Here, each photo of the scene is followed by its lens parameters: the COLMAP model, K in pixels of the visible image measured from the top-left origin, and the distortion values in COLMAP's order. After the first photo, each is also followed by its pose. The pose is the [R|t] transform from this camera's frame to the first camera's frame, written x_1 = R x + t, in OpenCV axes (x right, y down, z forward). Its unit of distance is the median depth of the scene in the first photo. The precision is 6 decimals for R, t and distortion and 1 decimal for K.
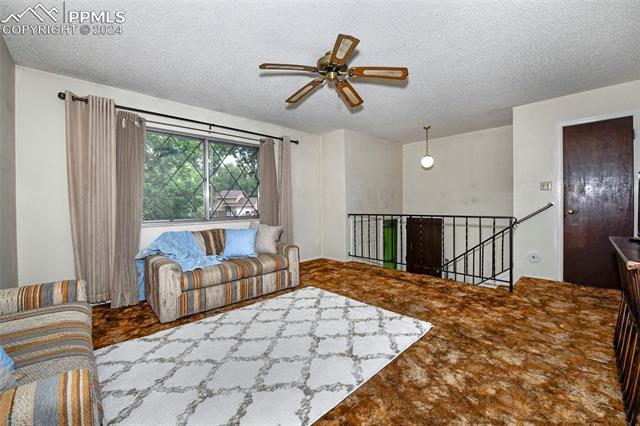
lens RADIAL K [[263.7, 0, 321.3], [0, 263.7, 208.0], [0, 0, 1]] dist [-0.001634, -0.000068]
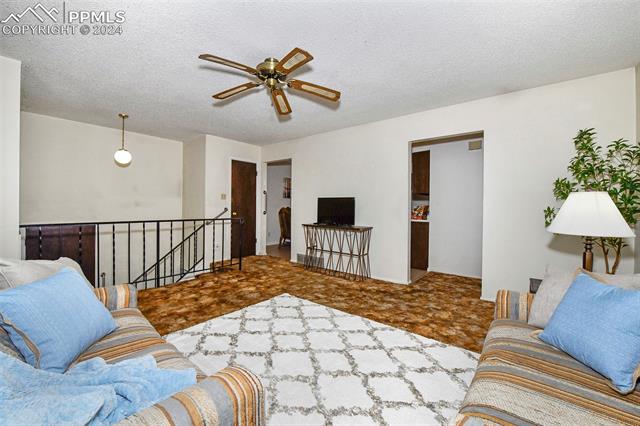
lens RADIAL K [[263.7, 0, 321.3], [0, 263.7, 208.0], [0, 0, 1]] dist [-0.001634, -0.000068]
pose [[-0.141036, 0.006167, 0.989985, -0.879164], [0.003555, 0.999977, -0.005723, -0.012997], [-0.989998, 0.002713, -0.141054, 0.858250]]
